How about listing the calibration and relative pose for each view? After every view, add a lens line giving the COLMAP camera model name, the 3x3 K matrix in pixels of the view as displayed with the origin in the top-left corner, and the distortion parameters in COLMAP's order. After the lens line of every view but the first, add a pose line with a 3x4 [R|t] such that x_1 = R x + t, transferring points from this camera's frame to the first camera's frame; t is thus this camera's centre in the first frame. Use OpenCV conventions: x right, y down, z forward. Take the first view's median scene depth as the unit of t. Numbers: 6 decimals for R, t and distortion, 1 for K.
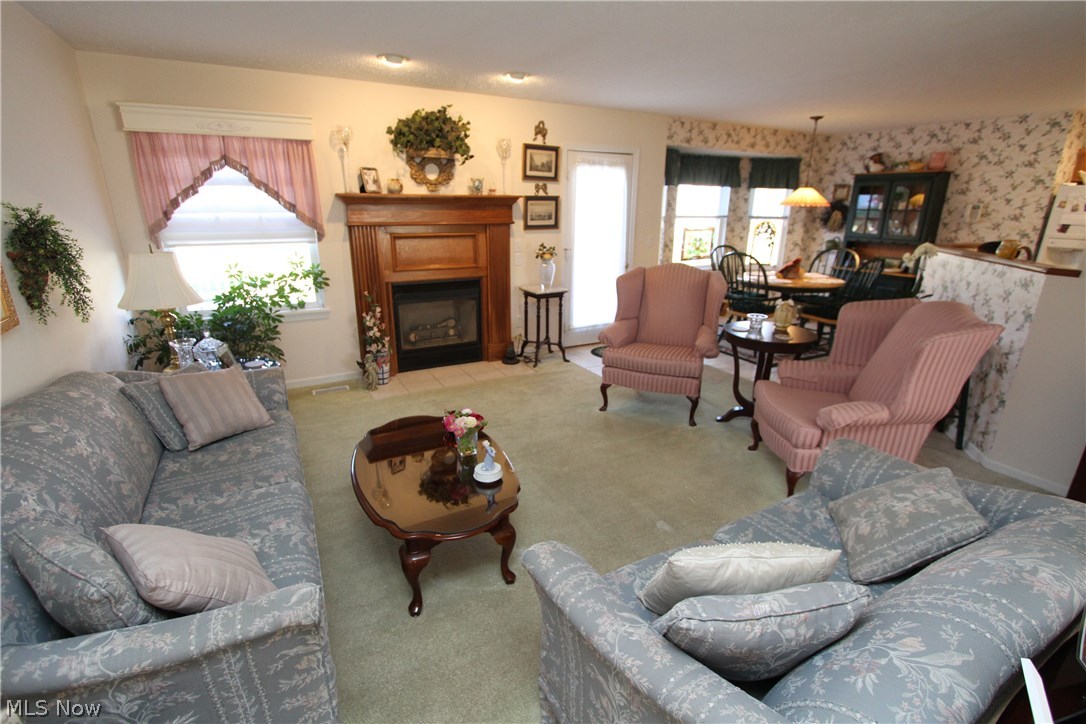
lens RADIAL K [[504.9, 0, 552.7], [0, 504.9, 365.2], [0, 0, 1]] dist [-0.014092, 0.001665]
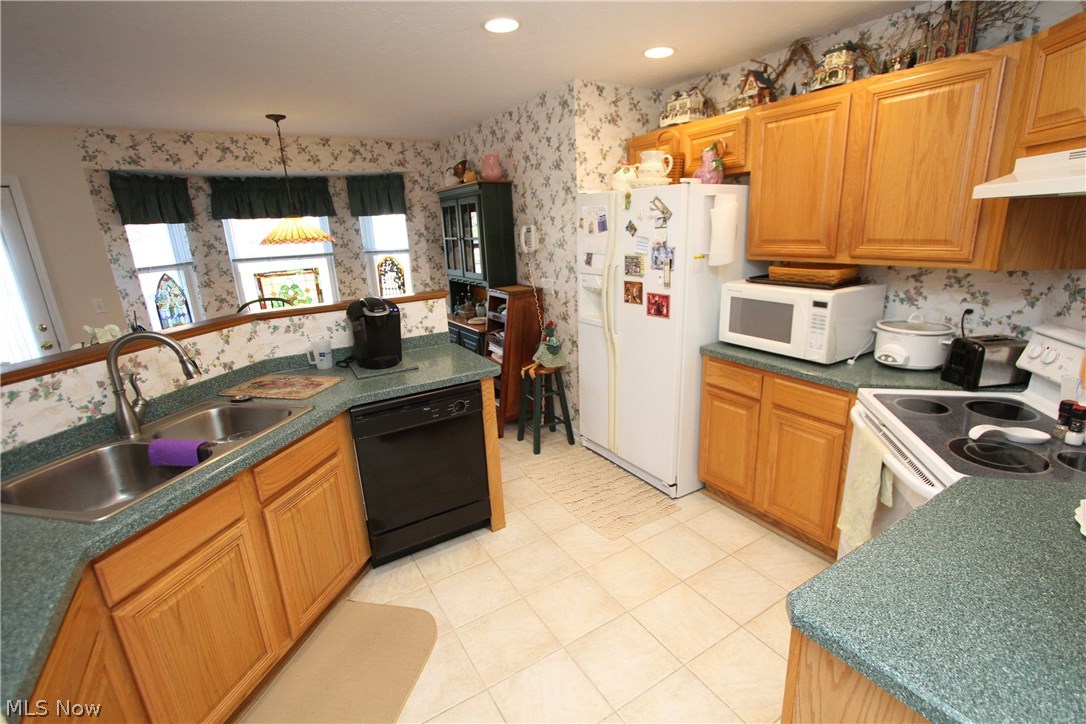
lens RADIAL K [[504.9, 0, 556.9], [0, 504.9, 365.3], [0, 0, 1]] dist [-0.014092, 0.001665]
pose [[0.997131, -0.065750, 0.037514, 0.748625], [0.067064, 0.997138, -0.034905, -0.091058], [-0.035112, 0.037321, 0.998686, 0.272358]]
